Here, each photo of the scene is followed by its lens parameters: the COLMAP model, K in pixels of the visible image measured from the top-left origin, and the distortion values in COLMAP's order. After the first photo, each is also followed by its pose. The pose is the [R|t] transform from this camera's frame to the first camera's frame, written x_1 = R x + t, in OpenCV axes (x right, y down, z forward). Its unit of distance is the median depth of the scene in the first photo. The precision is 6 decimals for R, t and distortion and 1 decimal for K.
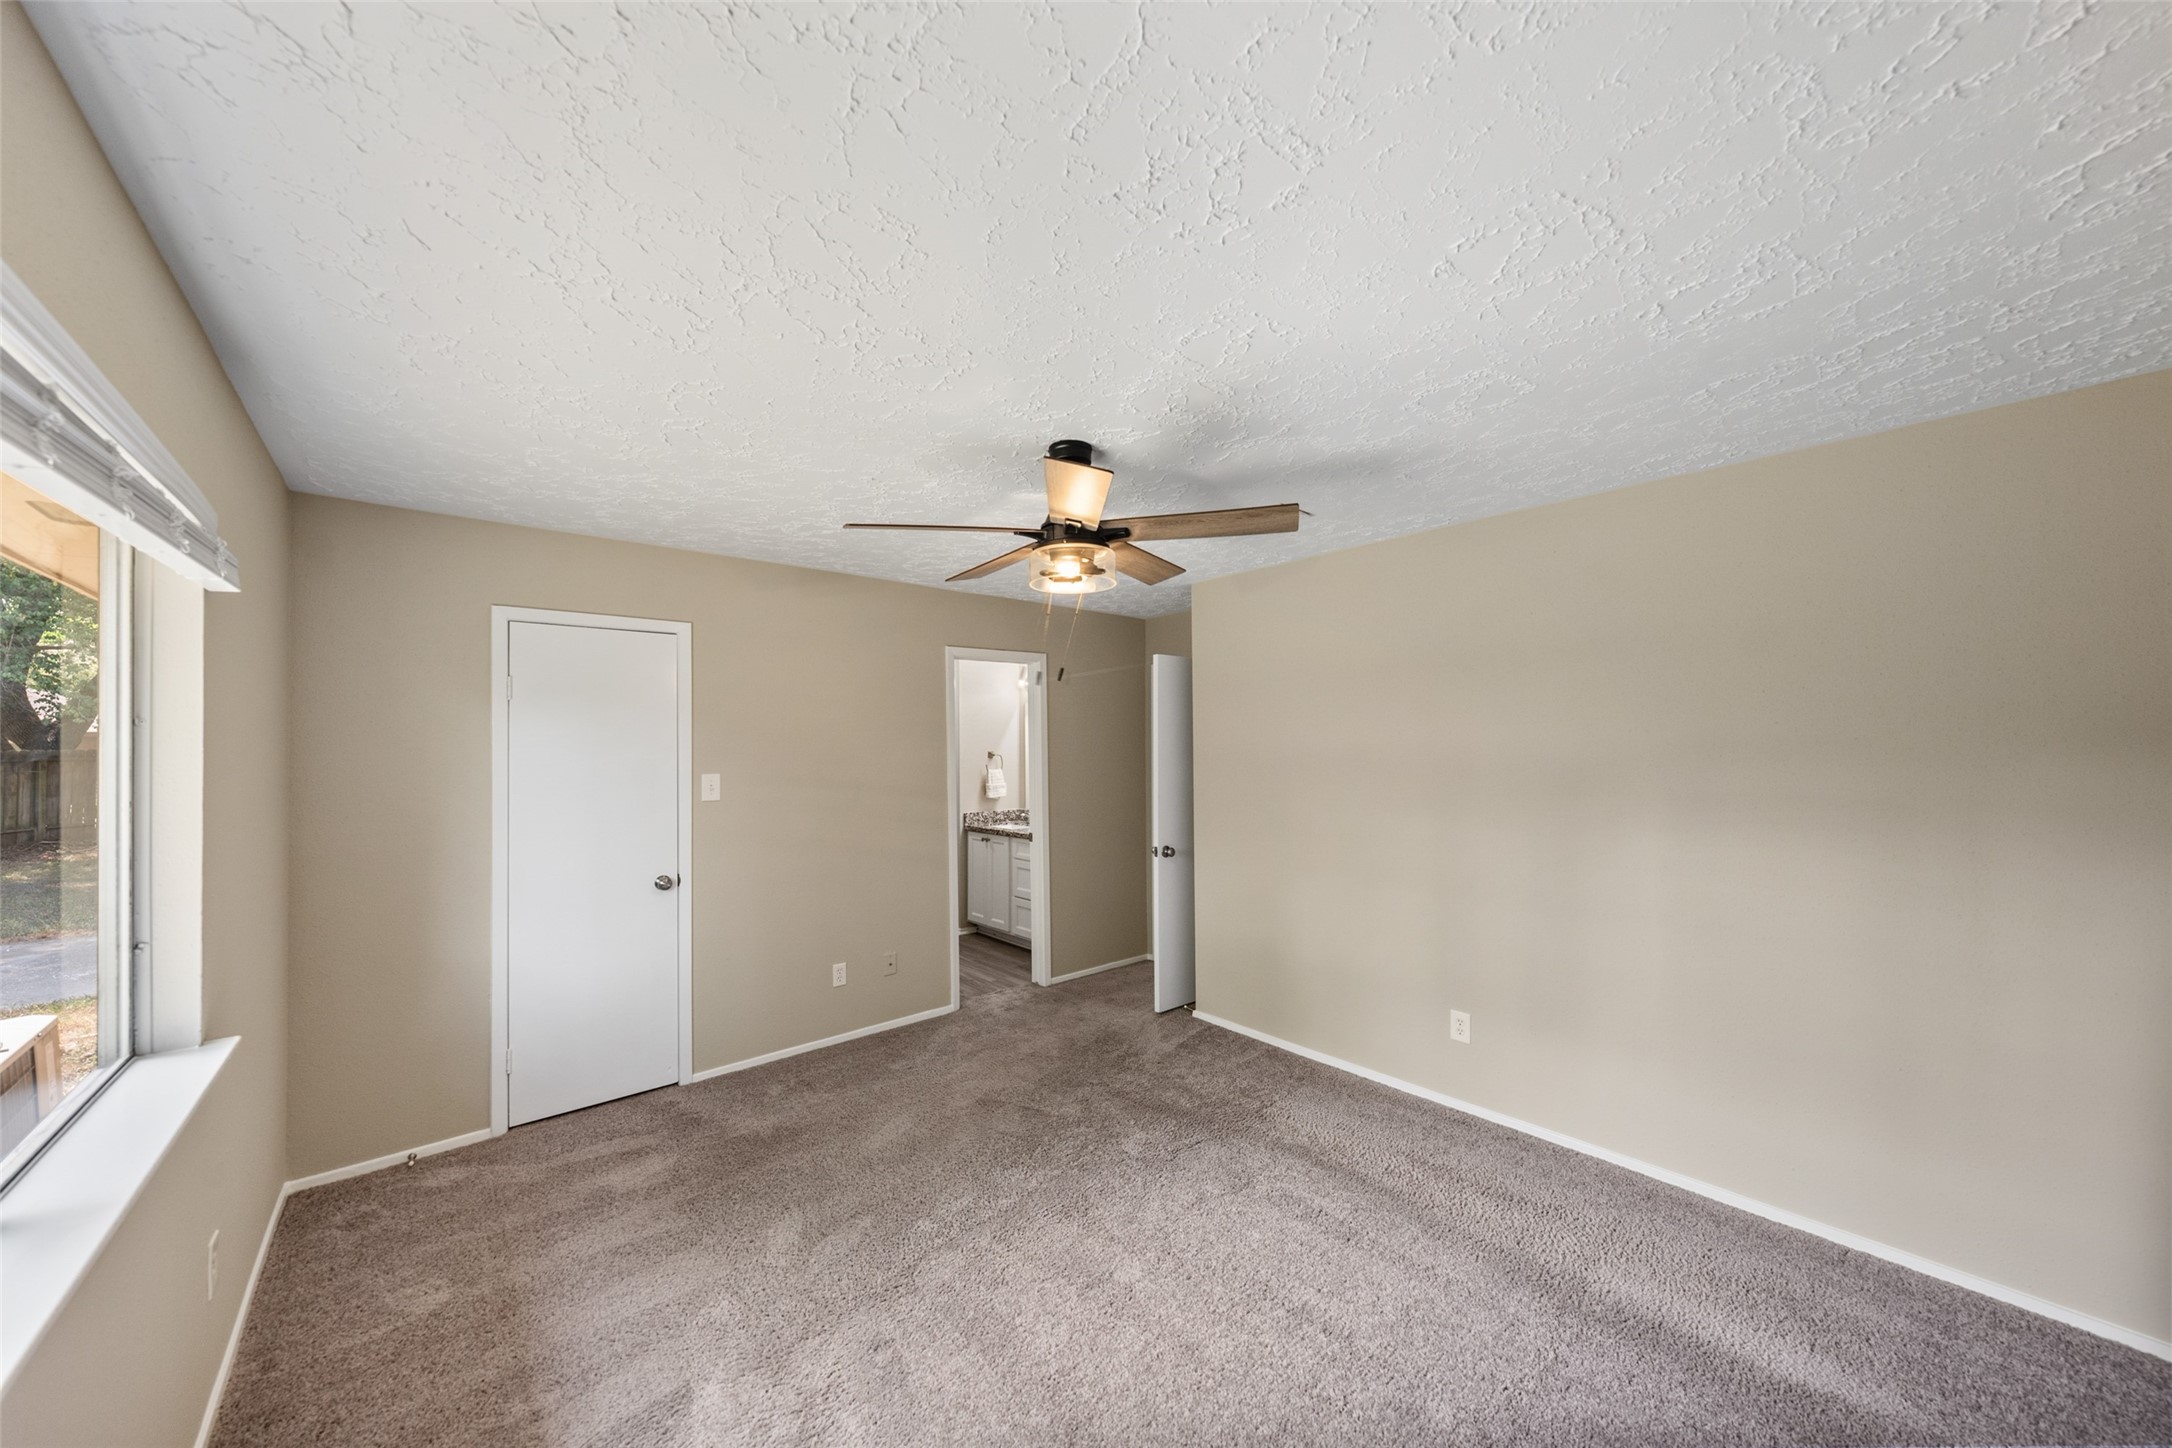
lens RADIAL K [[756.5, 0, 1086.0], [0, 756.5, 724.0], [0, 0, 1]] dist [0.000300, -0.000030]
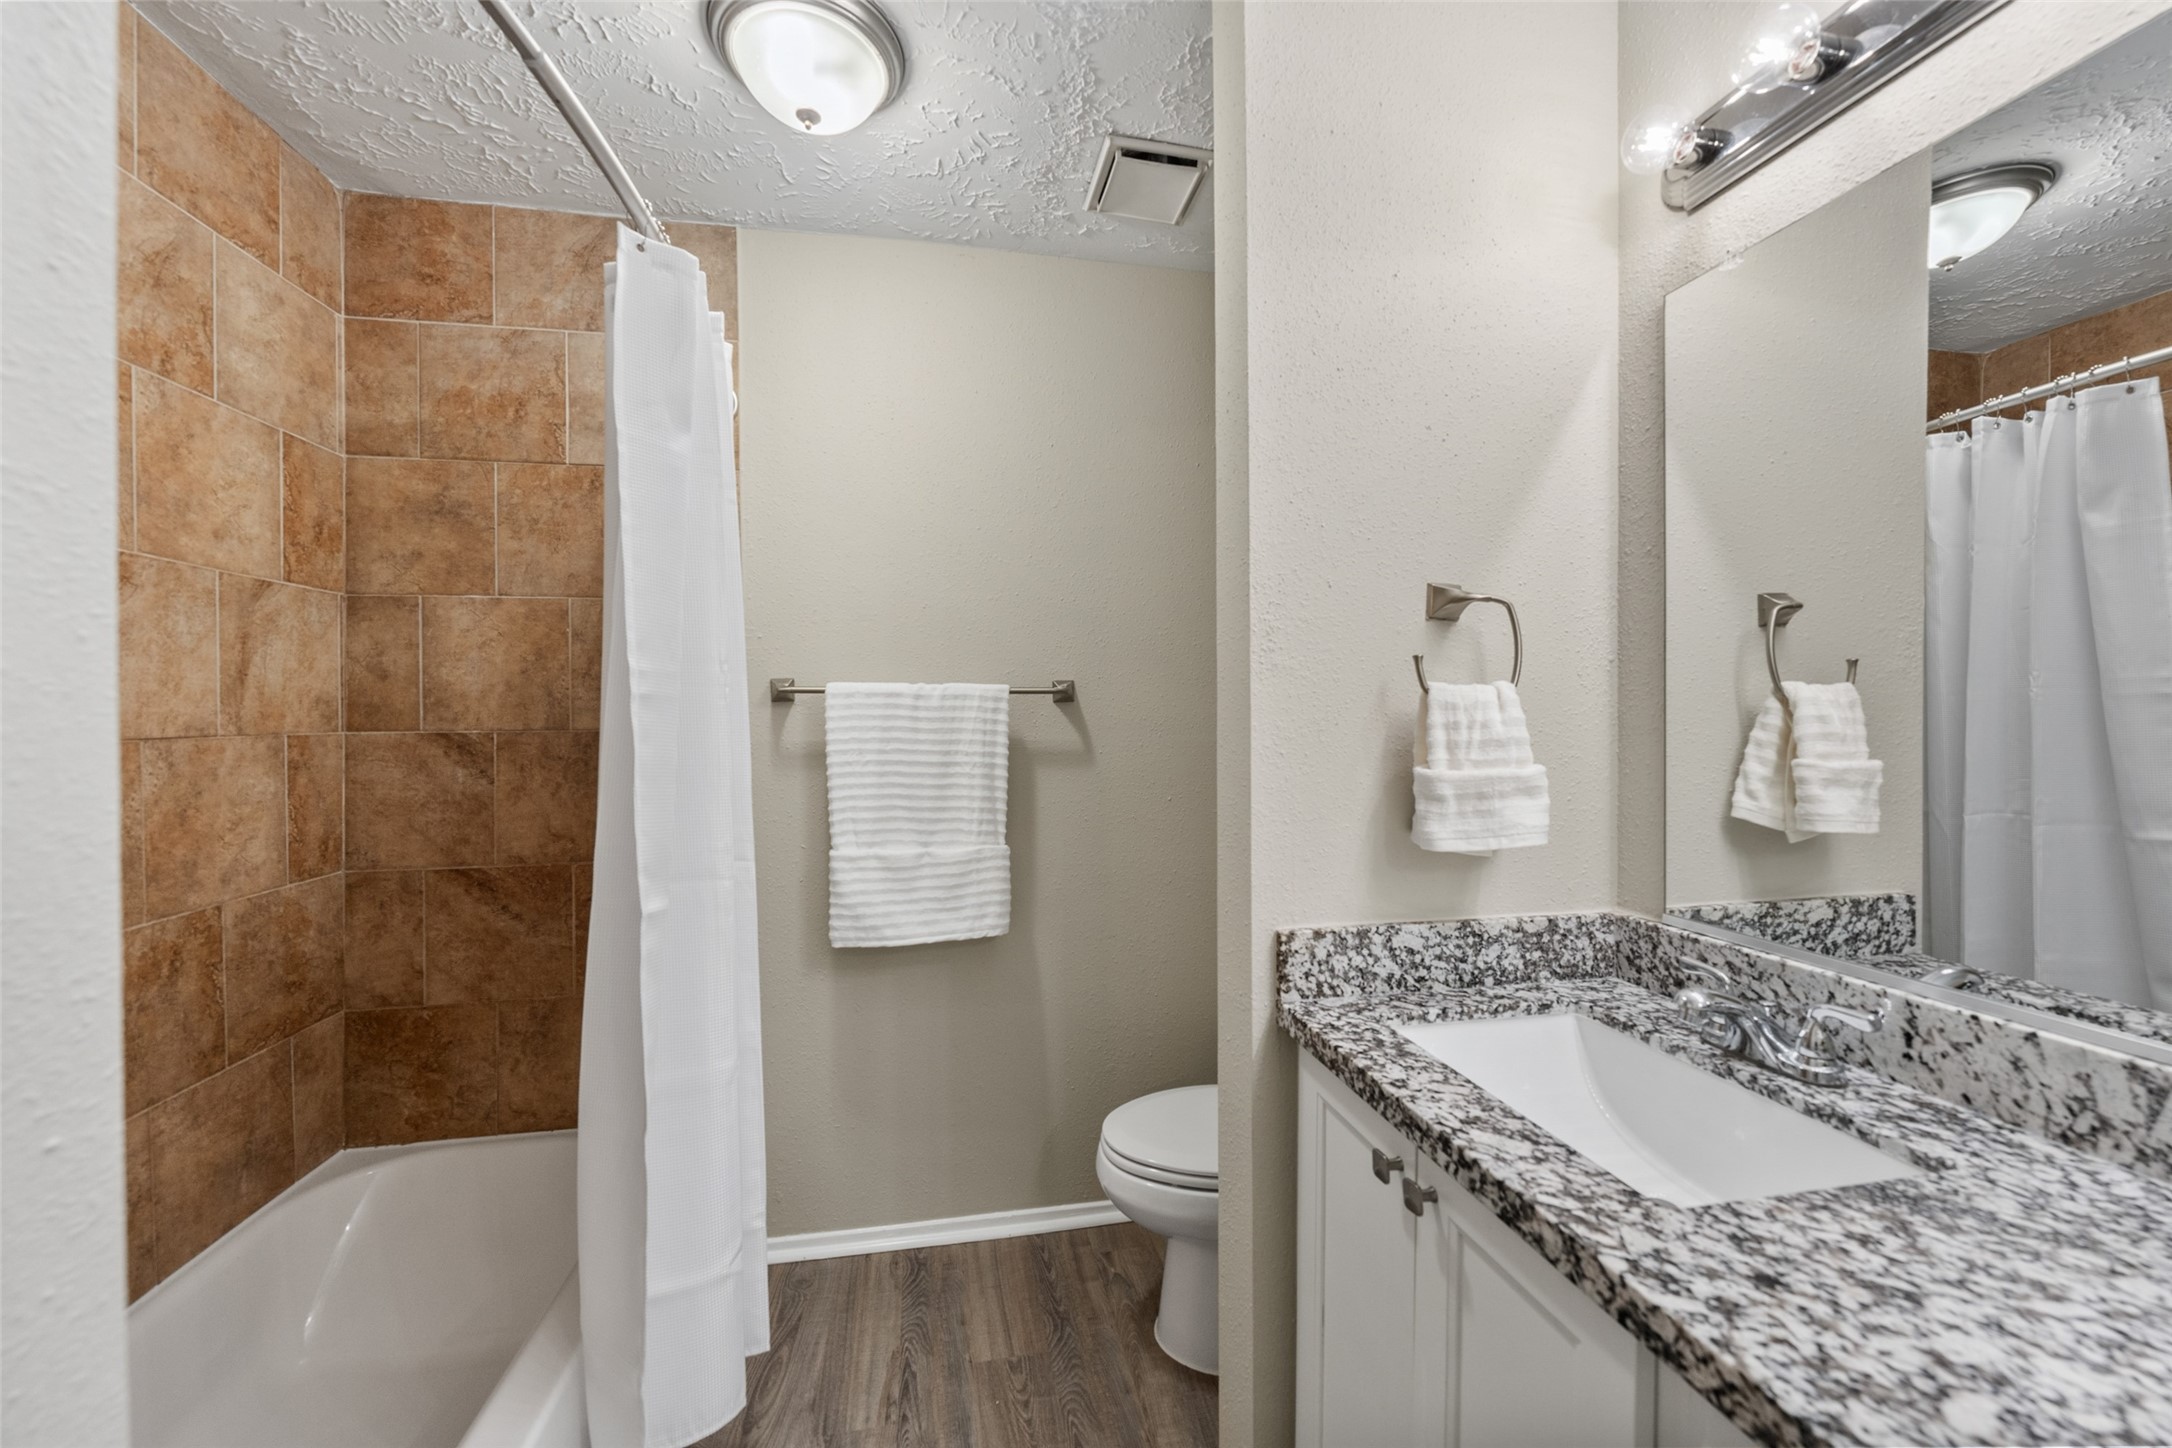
lens RADIAL K [[830.4, 0, 1080.2], [0, 830.4, 720.8], [0, 0, 1]] dist [-0.002825, 0.000369]
pose [[0.851097, 0.003501, -0.524997, -0.102674], [0.004866, 0.999882, 0.014557, 0.068891], [0.524986, -0.014944, 0.850980, 0.840504]]
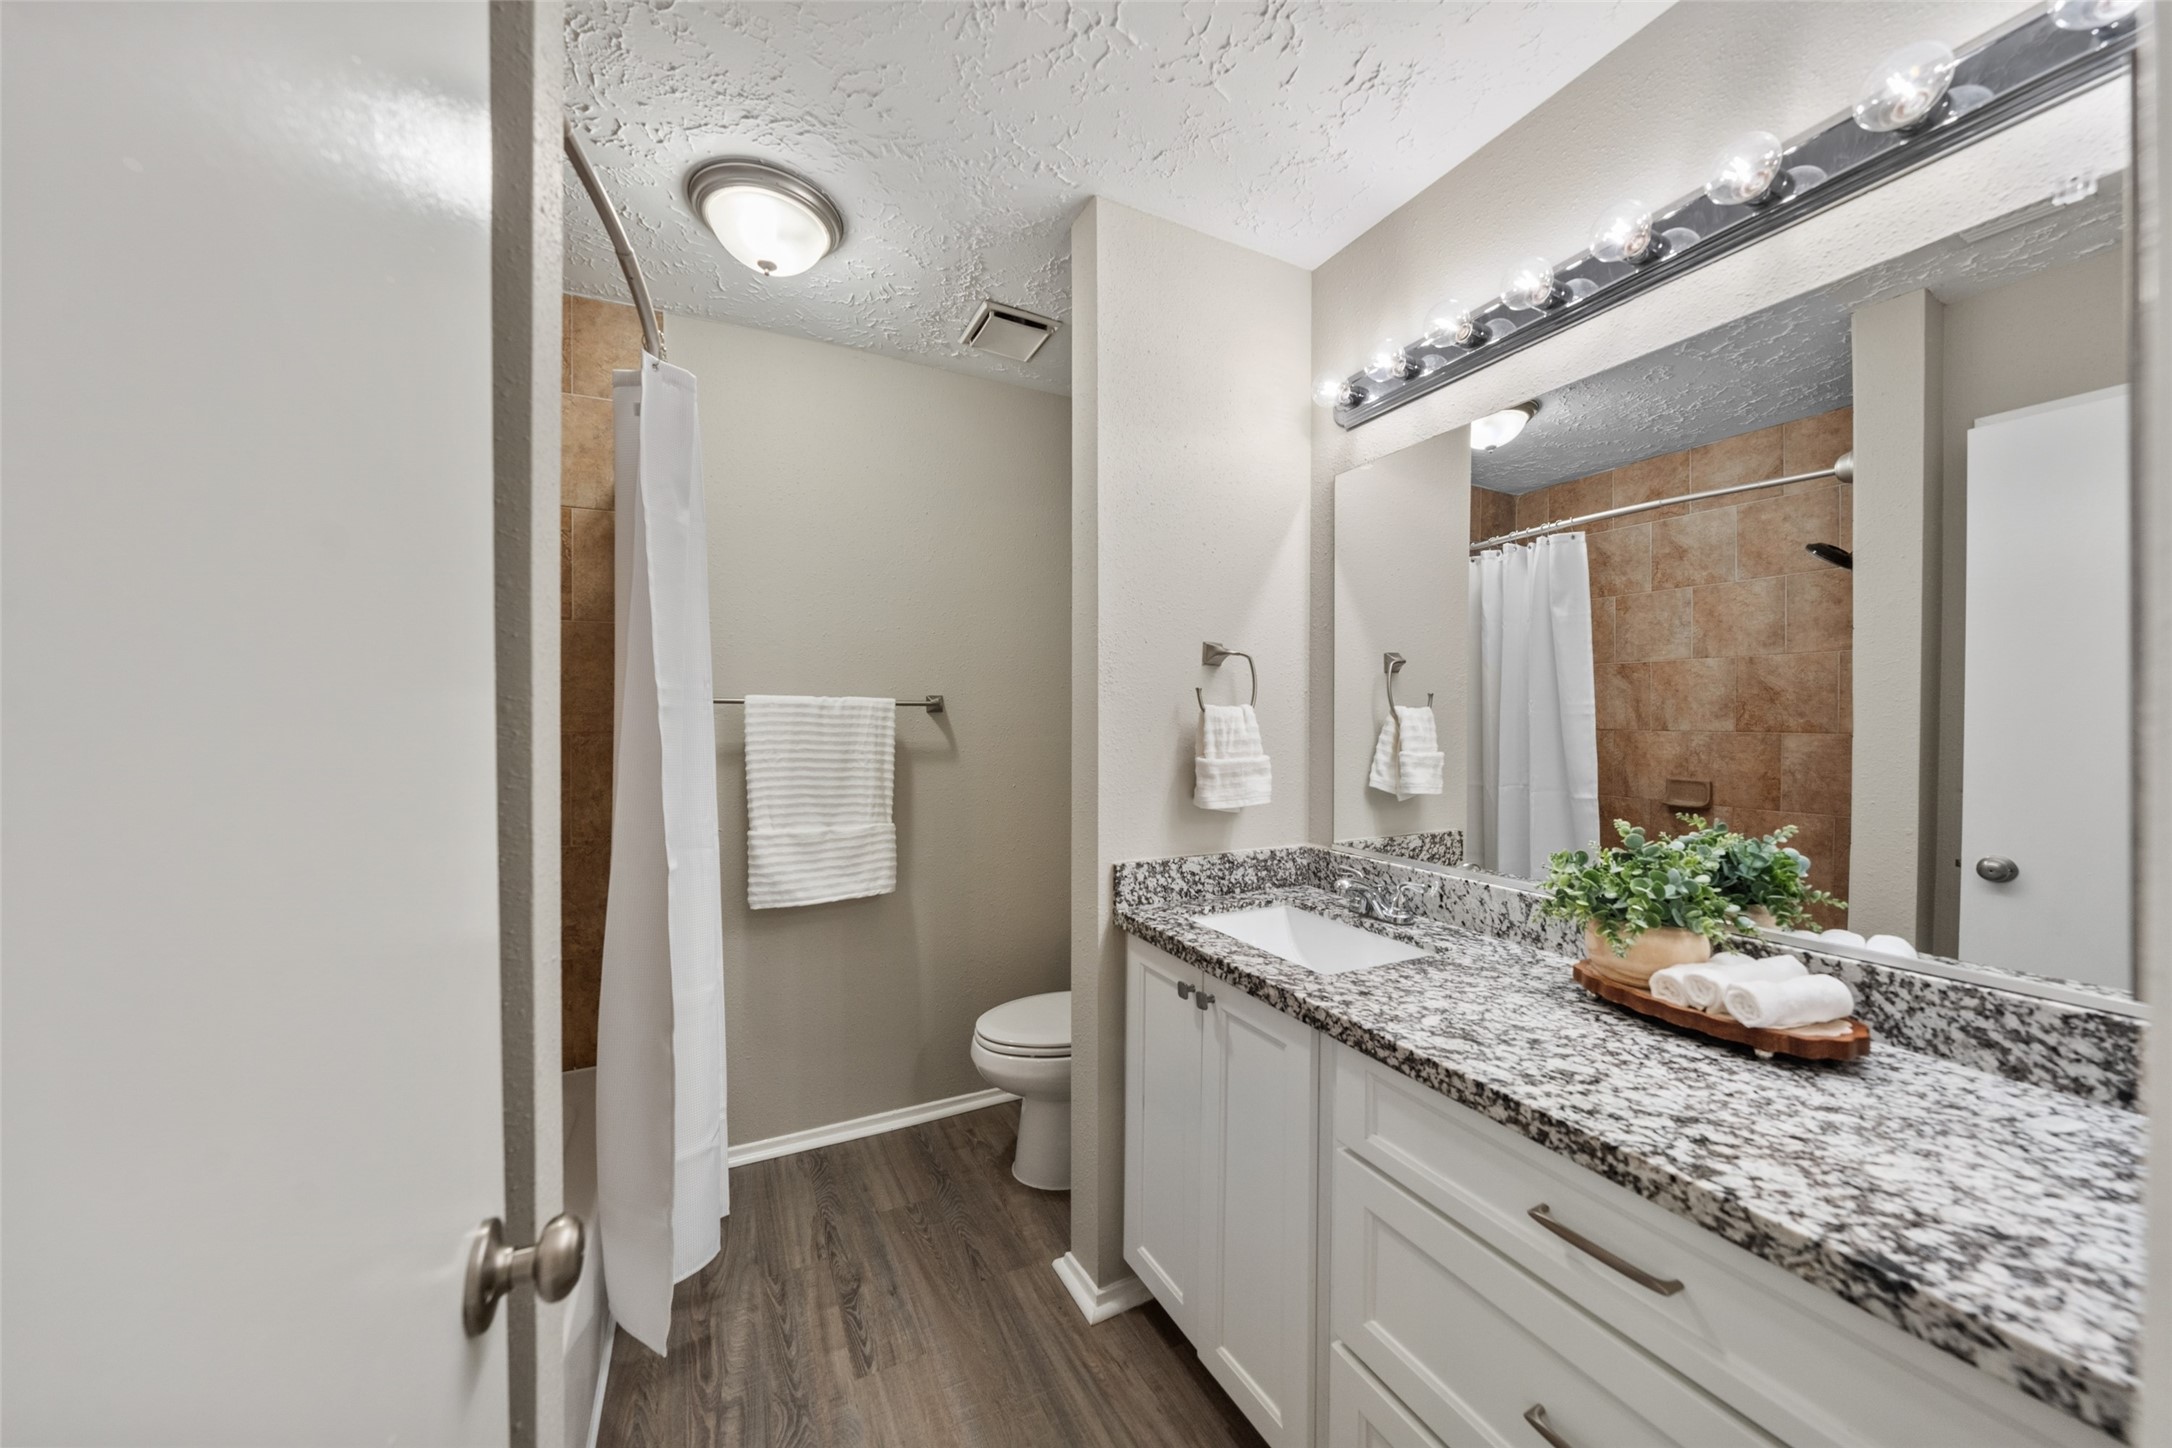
lens RADIAL K [[756.5, 0, 1086.0], [0, 756.5, 724.0], [0, 0, 1]] dist [0.000300, -0.000030]
pose [[0.962391, 0.007098, -0.271576, -0.100878], [-0.003695, 0.999908, 0.013038, 0.066847], [0.271644, -0.011544, 0.962329, 0.762137]]
